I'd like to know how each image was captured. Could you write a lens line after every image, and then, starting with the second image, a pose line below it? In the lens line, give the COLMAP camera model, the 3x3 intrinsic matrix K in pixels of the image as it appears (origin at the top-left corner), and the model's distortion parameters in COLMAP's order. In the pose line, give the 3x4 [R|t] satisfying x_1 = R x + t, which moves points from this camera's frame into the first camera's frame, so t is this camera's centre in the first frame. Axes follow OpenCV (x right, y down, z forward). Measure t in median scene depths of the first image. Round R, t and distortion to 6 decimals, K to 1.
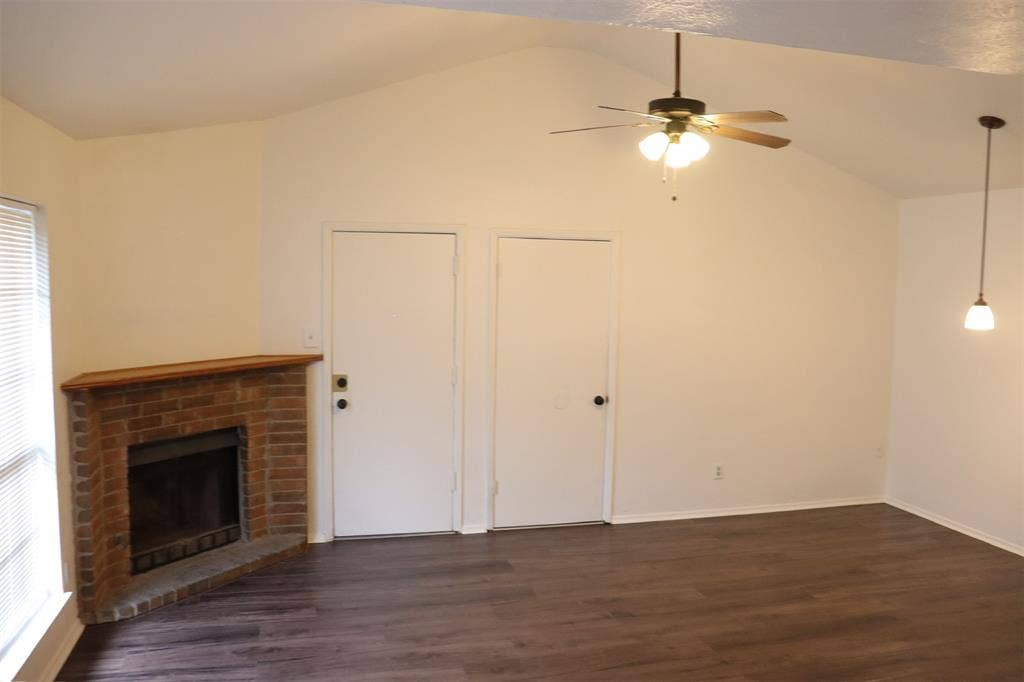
lens RADIAL K [[833.6, 0, 508.7], [0, 833.6, 337.9], [0, 0, 1]] dist [-0.175204, 0.150238]
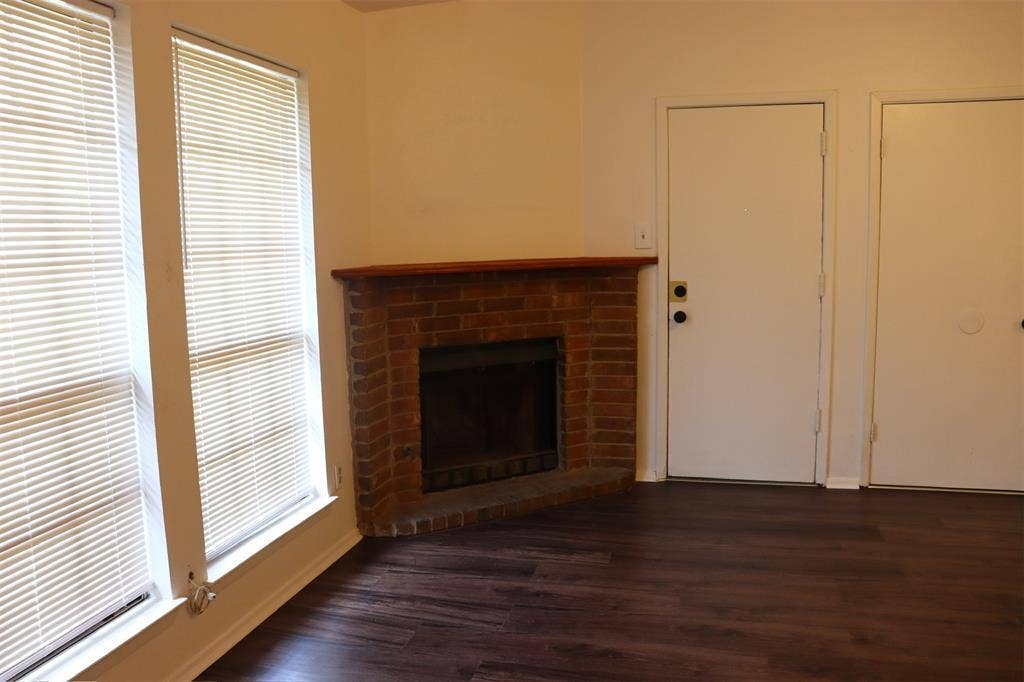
lens RADIAL K [[833.6, 0, 516.6], [0, 833.6, 347.3], [0, 0, 1]] dist [-0.175204, 0.150238]
pose [[0.873769, 0.034165, -0.485139, 0.073176], [-0.006518, 0.998263, 0.058561, 0.077516], [0.486297, -0.048007, 0.872474, 0.240207]]
